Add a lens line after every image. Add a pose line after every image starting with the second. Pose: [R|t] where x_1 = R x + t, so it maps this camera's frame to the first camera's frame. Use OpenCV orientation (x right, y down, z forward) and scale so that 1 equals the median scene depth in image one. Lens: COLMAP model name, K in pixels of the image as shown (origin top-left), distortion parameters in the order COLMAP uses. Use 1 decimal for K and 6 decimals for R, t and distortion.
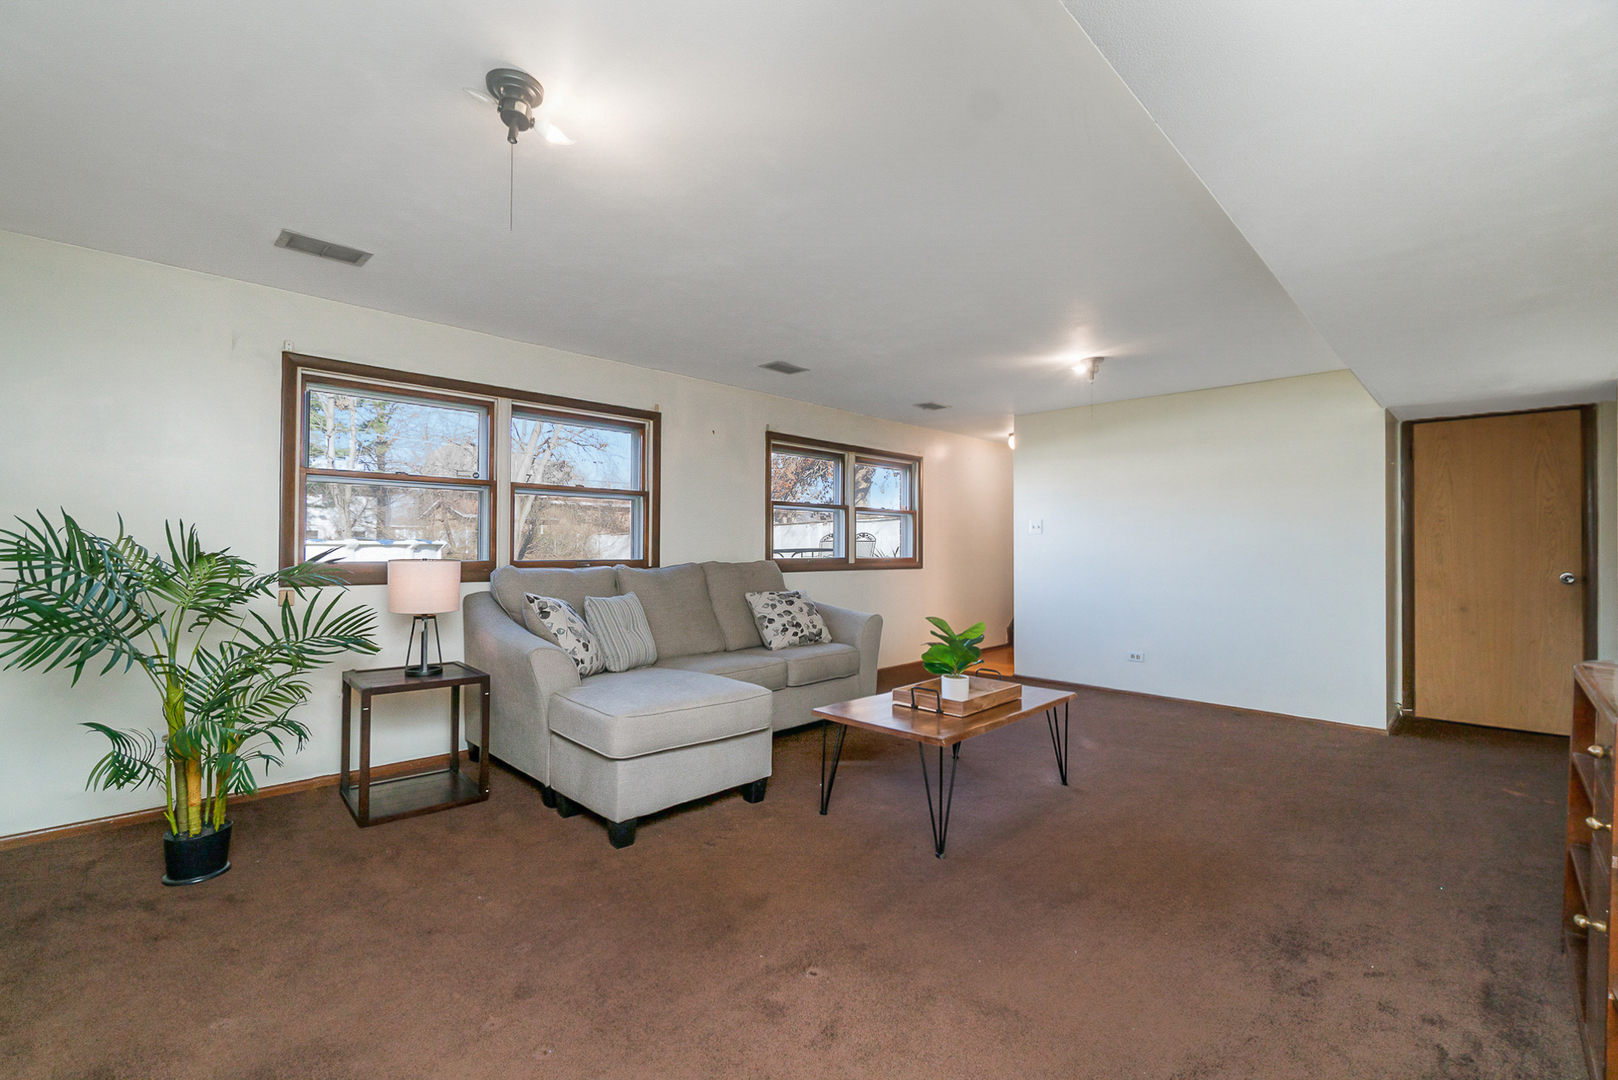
lens RADIAL K [[690.2, 0, 808.3], [0, 690.2, 534.0], [0, 0, 1]] dist [-0.004080, -0.000292]
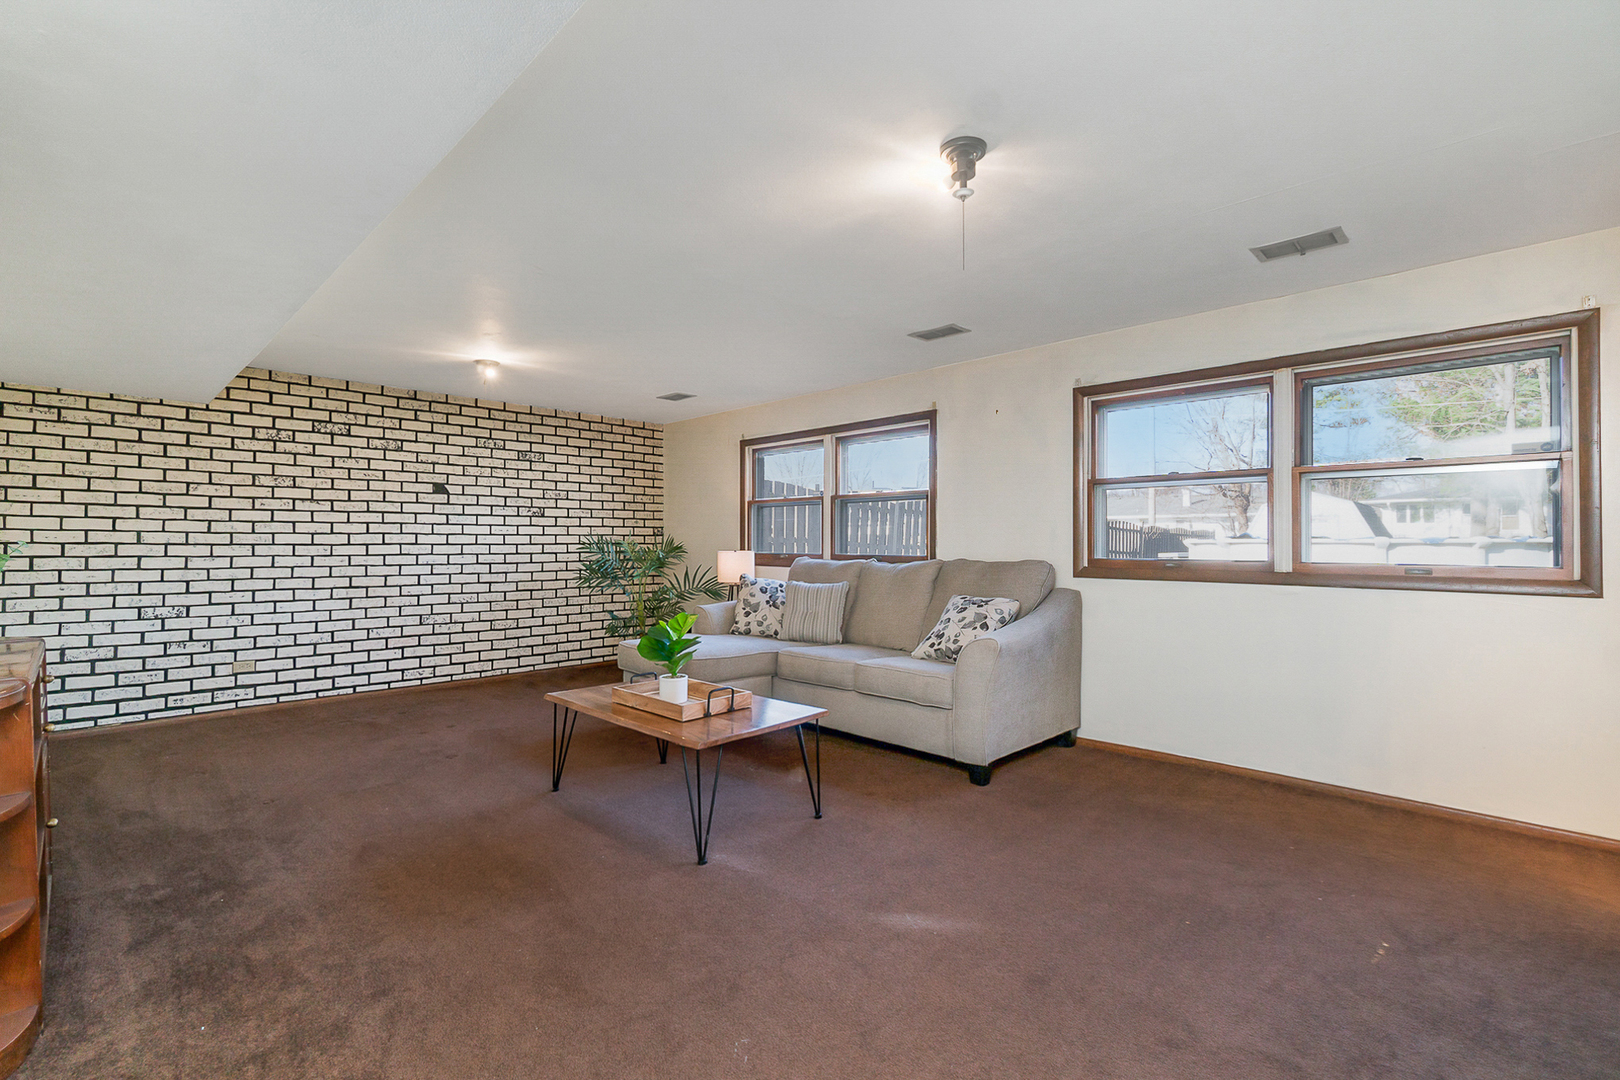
lens RADIAL K [[691.0, 0, 809.3], [0, 691.0, 534.0], [0, 0, 1]] dist [-0.004080, -0.000292]
pose [[0.040106, -0.013620, -0.999103, 0.779263], [0.013639, 0.999821, -0.013083, 0.016462], [0.999102, -0.013102, 0.040284, 0.771304]]
